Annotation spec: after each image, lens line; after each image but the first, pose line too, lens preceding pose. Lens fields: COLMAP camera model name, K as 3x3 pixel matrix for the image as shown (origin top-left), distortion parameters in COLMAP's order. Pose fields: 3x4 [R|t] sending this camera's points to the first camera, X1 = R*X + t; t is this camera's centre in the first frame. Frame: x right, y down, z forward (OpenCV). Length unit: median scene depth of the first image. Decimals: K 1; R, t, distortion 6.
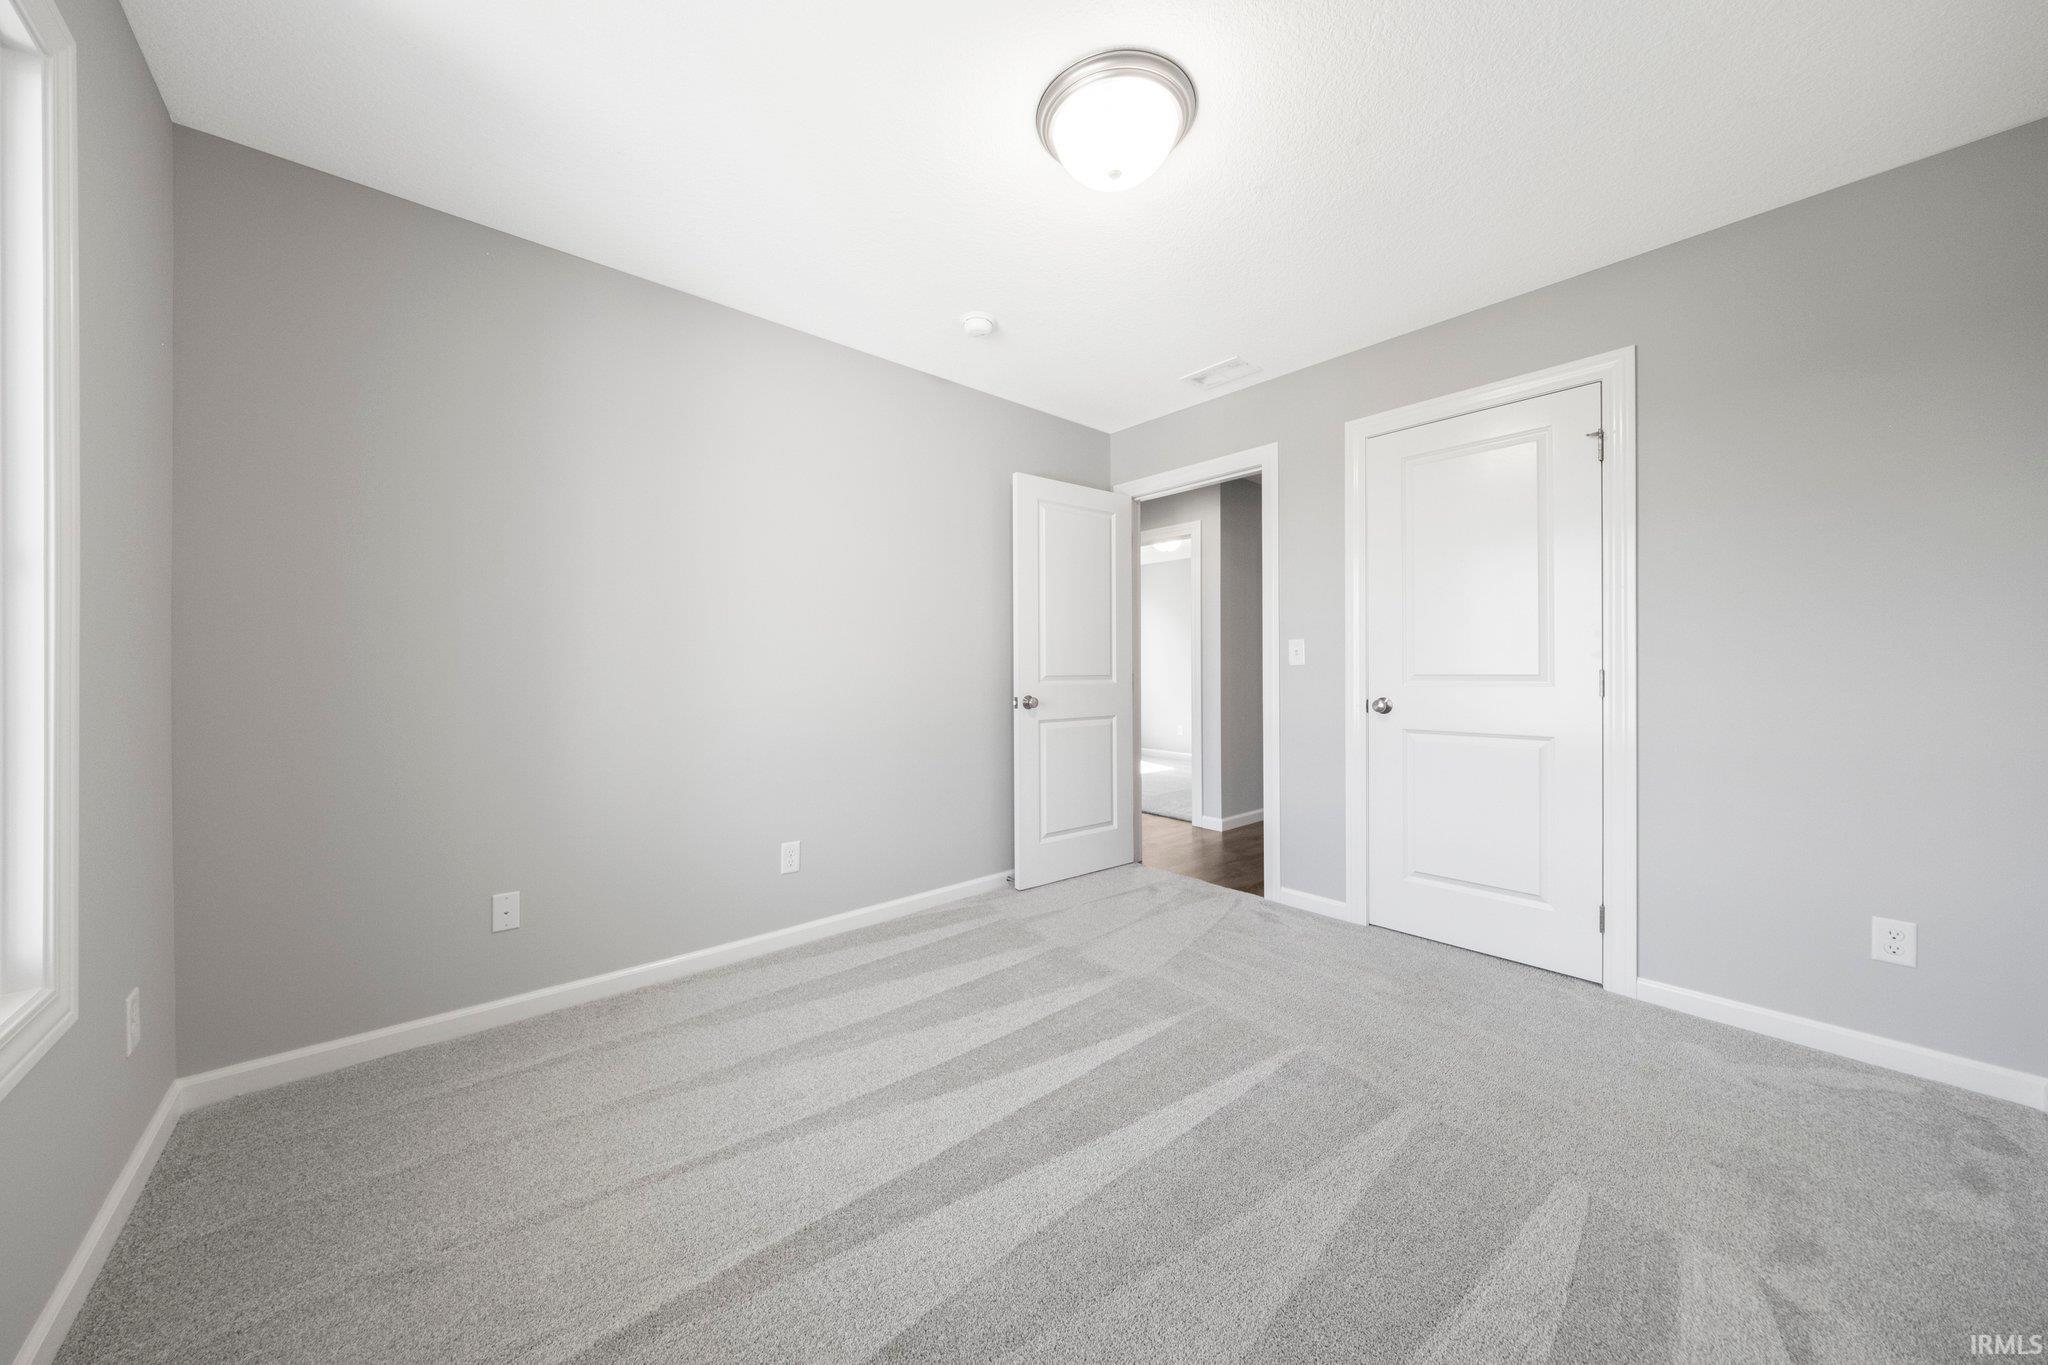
lens RADIAL K [[702.9, 0, 1022.4], [0, 702.9, 675.6], [0, 0, 1]] dist [0.001513, 0.000168]
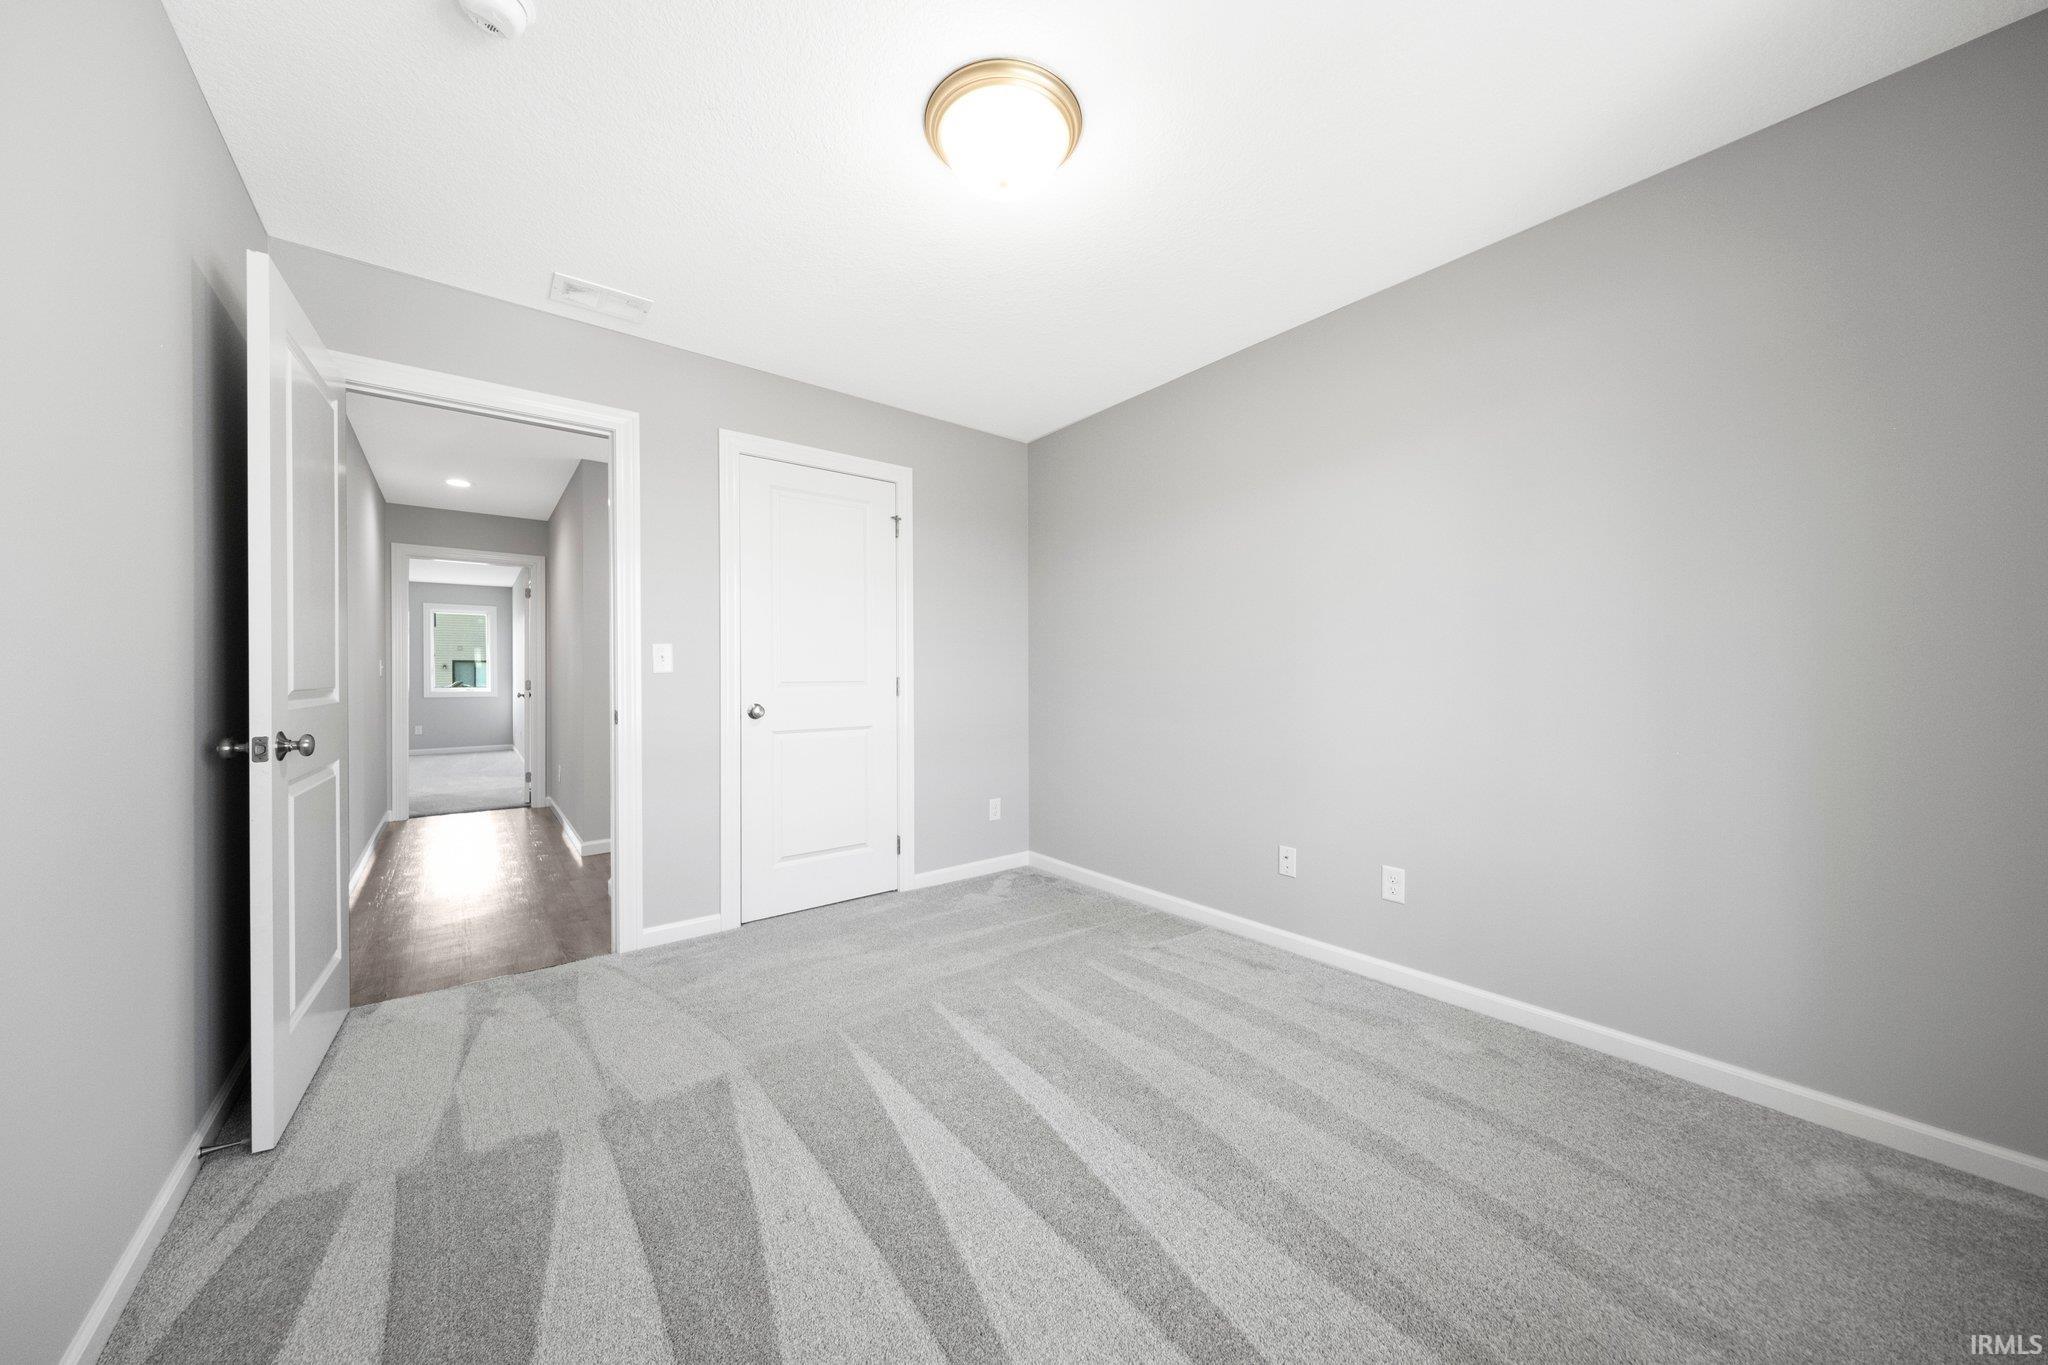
lens RADIAL K [[702.9, 0, 1020.1], [0, 702.9, 673.8], [0, 0, 1]] dist [0.001513, 0.000168]
pose [[0.040406, -0.001627, 0.999182, -0.523856], [0.003019, 0.999994, 0.001506, -0.014314], [-0.999179, 0.002956, 0.040411, 0.549816]]
